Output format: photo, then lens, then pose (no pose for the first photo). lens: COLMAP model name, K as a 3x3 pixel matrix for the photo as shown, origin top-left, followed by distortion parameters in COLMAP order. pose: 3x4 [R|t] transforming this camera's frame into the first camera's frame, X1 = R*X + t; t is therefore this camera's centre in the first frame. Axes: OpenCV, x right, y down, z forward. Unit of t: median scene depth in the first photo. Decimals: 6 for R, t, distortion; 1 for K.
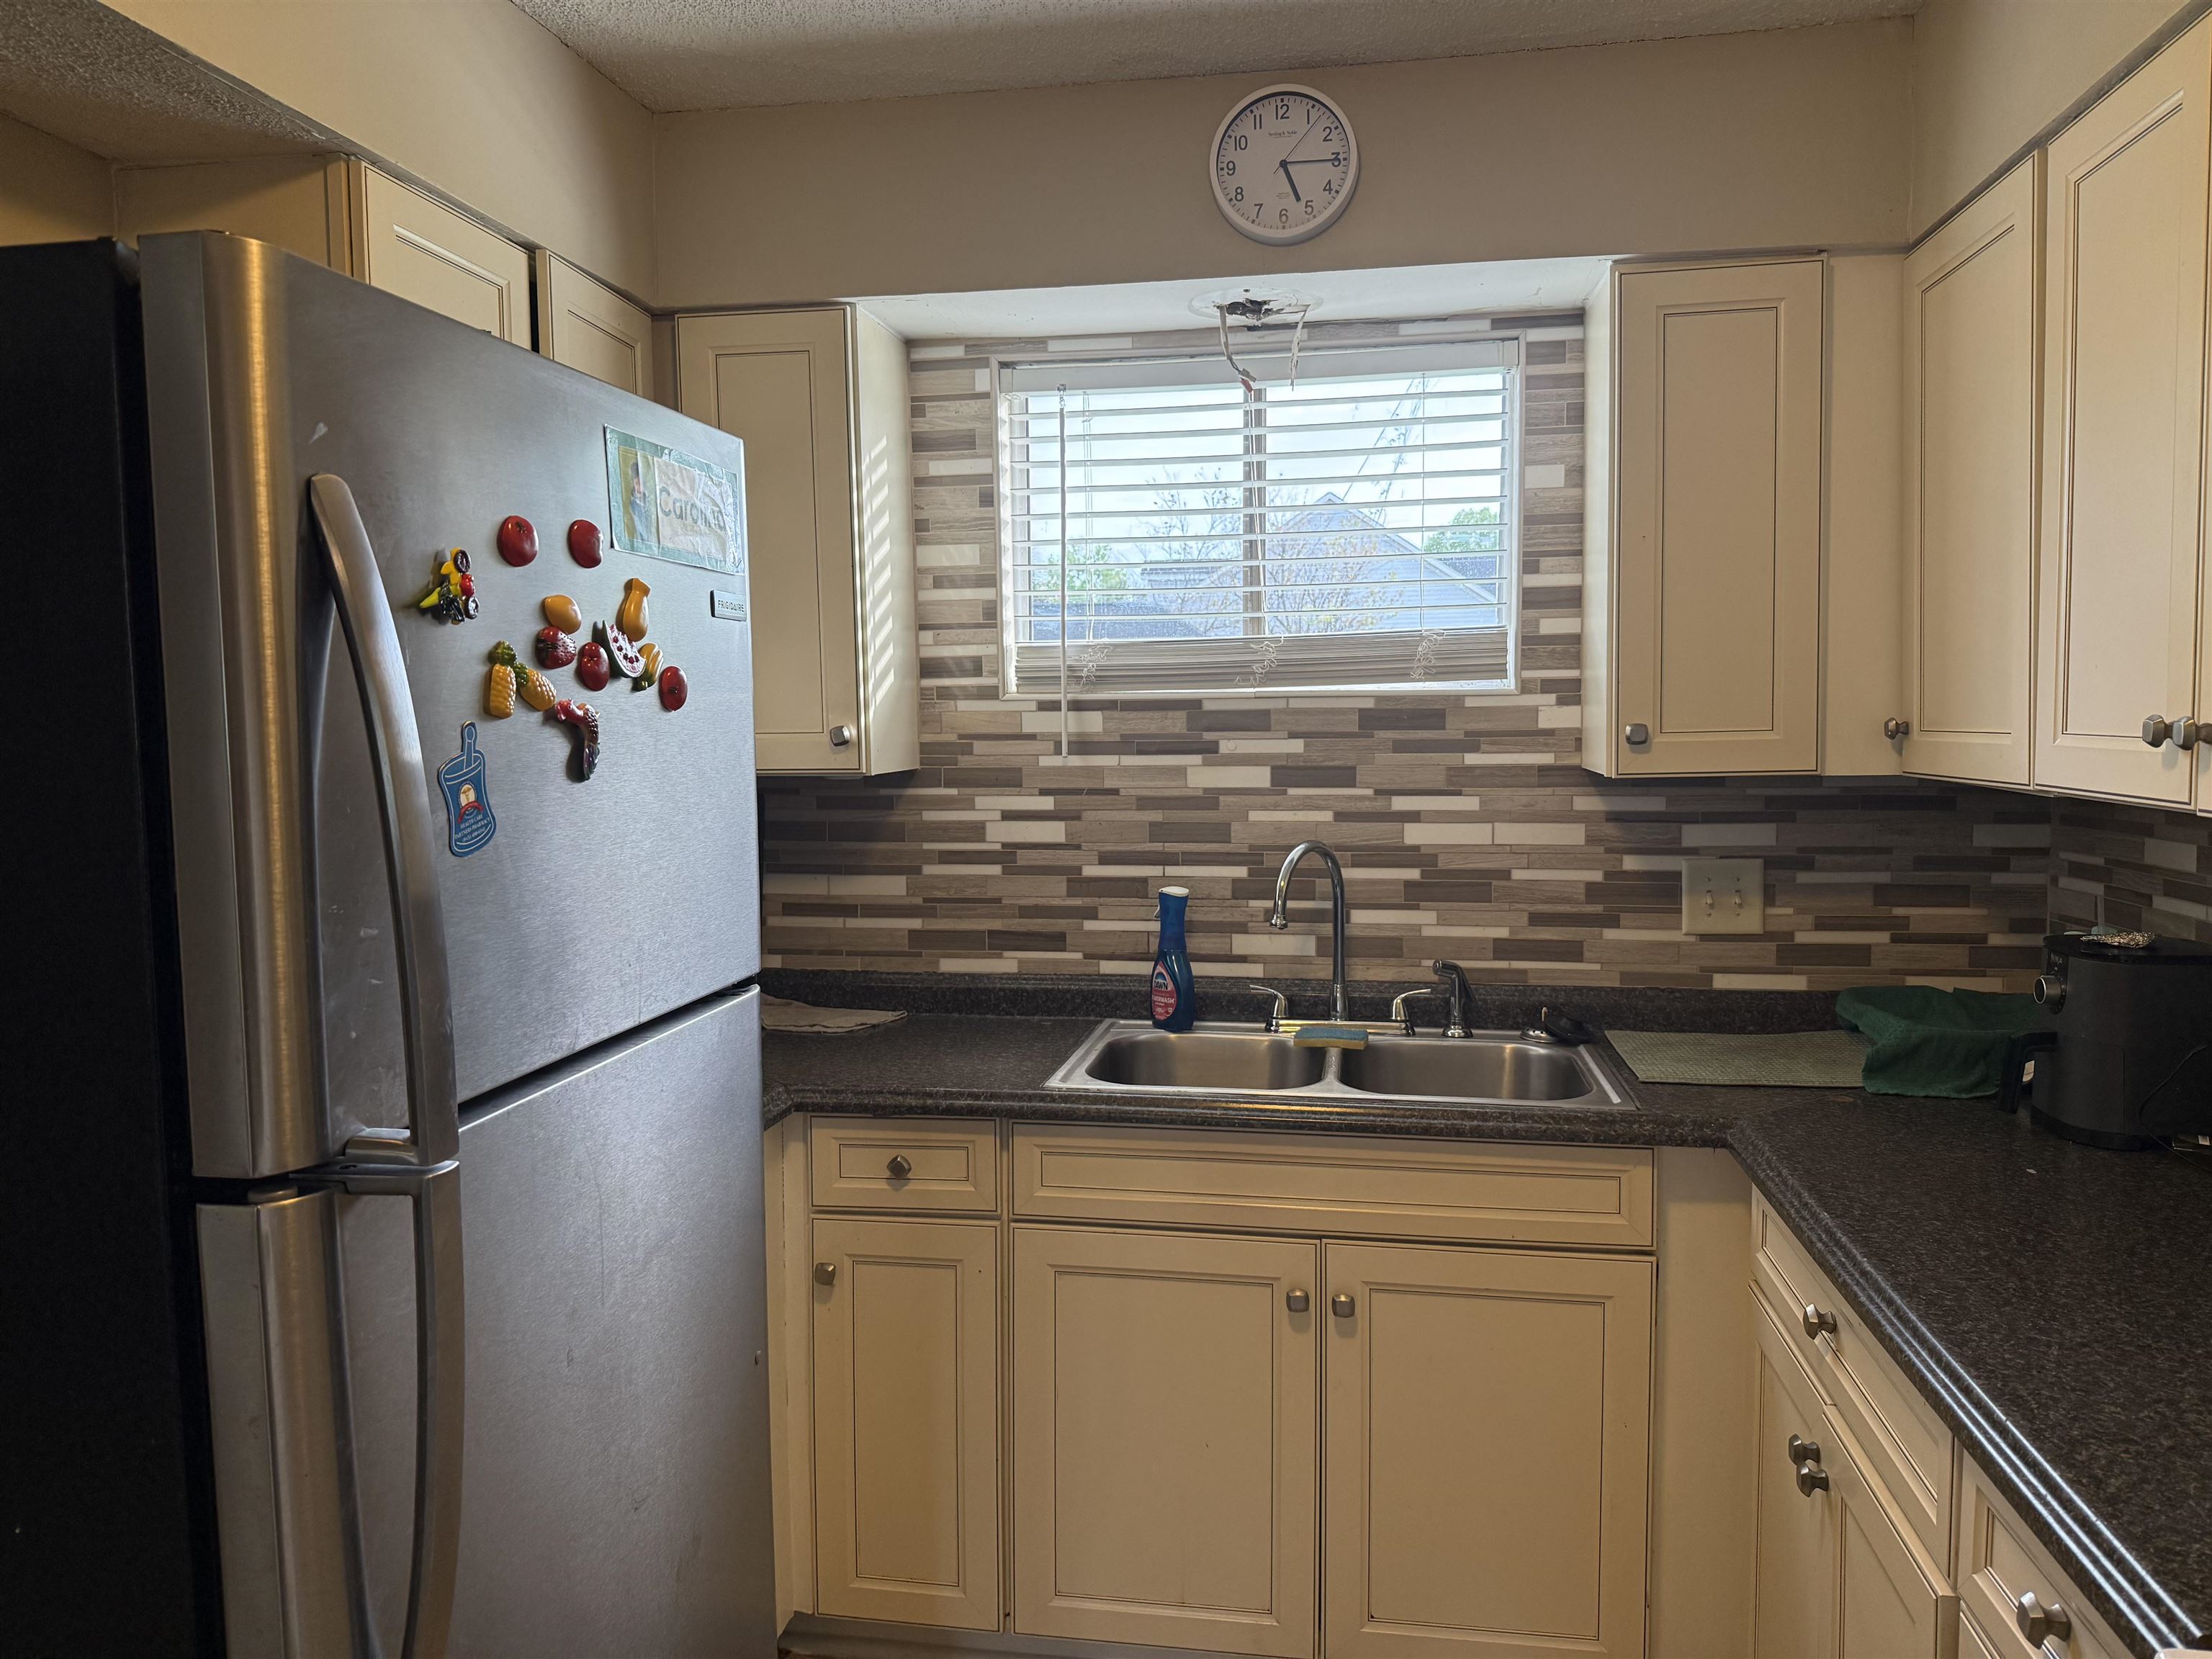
lens RADIAL K [[1540.3, 0, 1130.0], [0, 1540.3, 826.8], [0, 0, 1]] dist [0.078446, -0.070665]
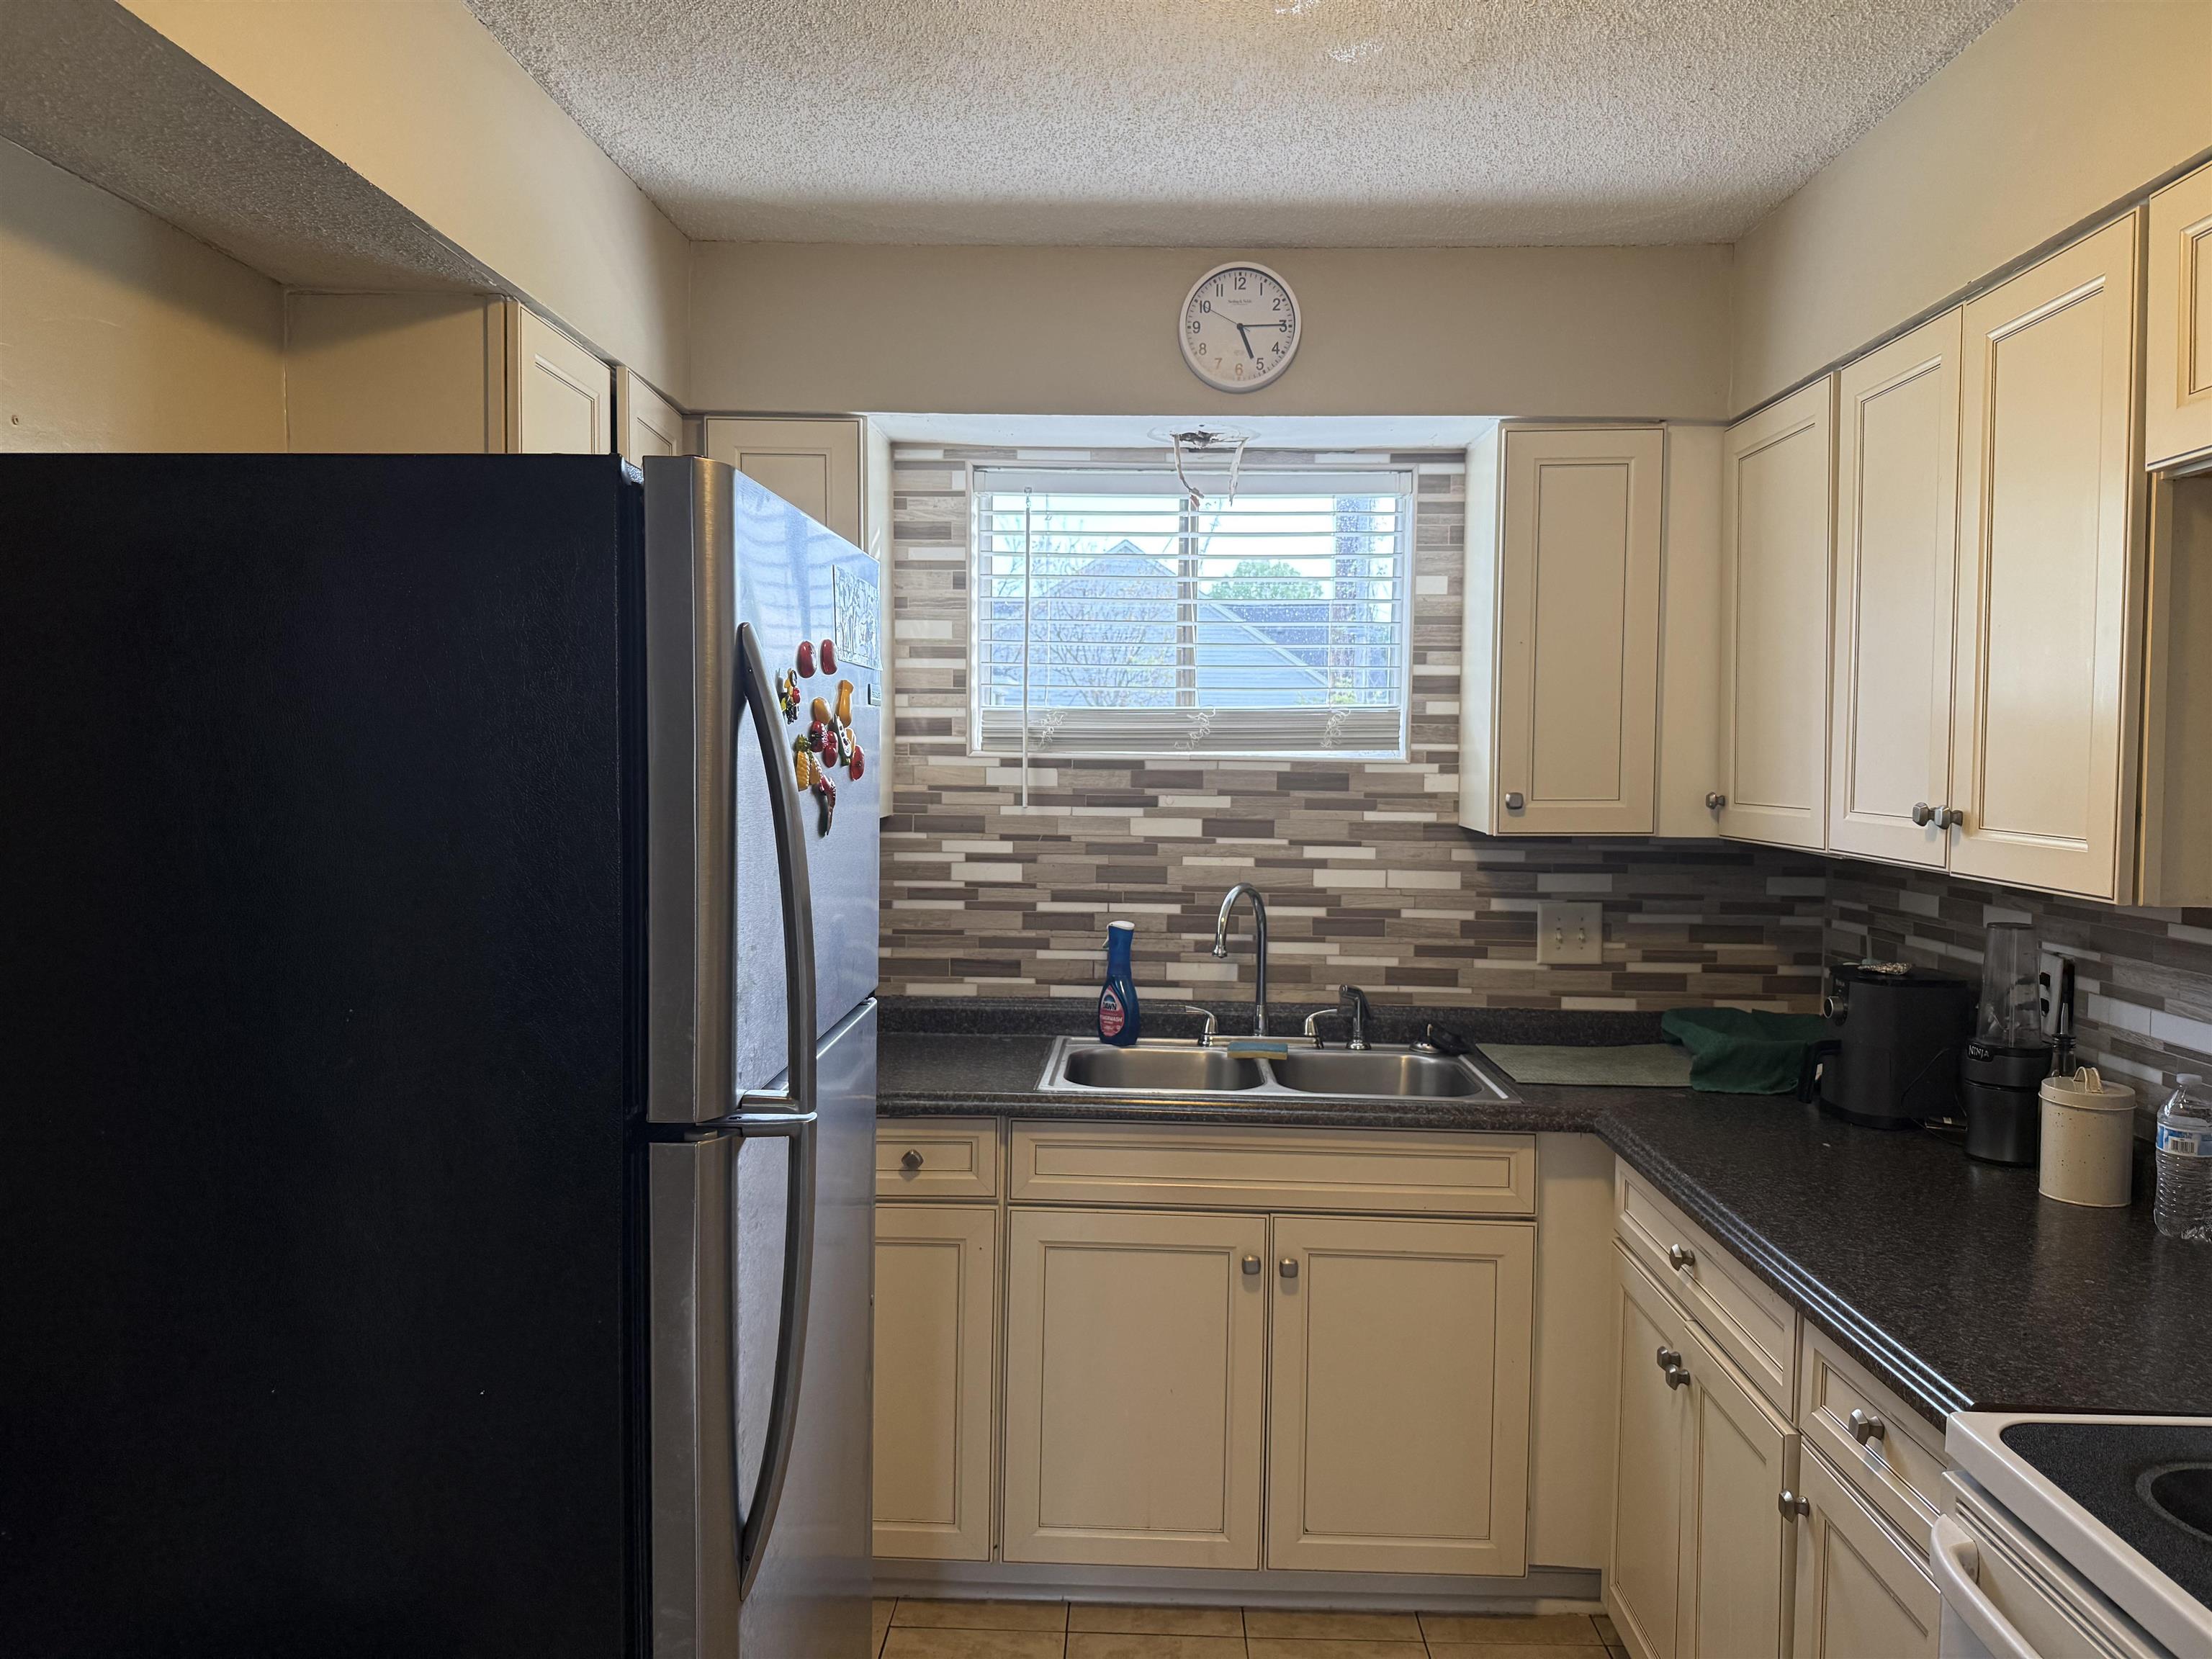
lens RADIAL K [[1547.3, 0, 1121.6], [0, 1547.3, 817.6], [0, 0, 1]] dist [0.171388, -0.252485]
pose [[0.990004, 0.017364, 0.139968, -0.138544], [-0.013181, 0.999440, -0.030763, -0.003356], [-0.140423, 0.028610, 0.989678, -0.165133]]
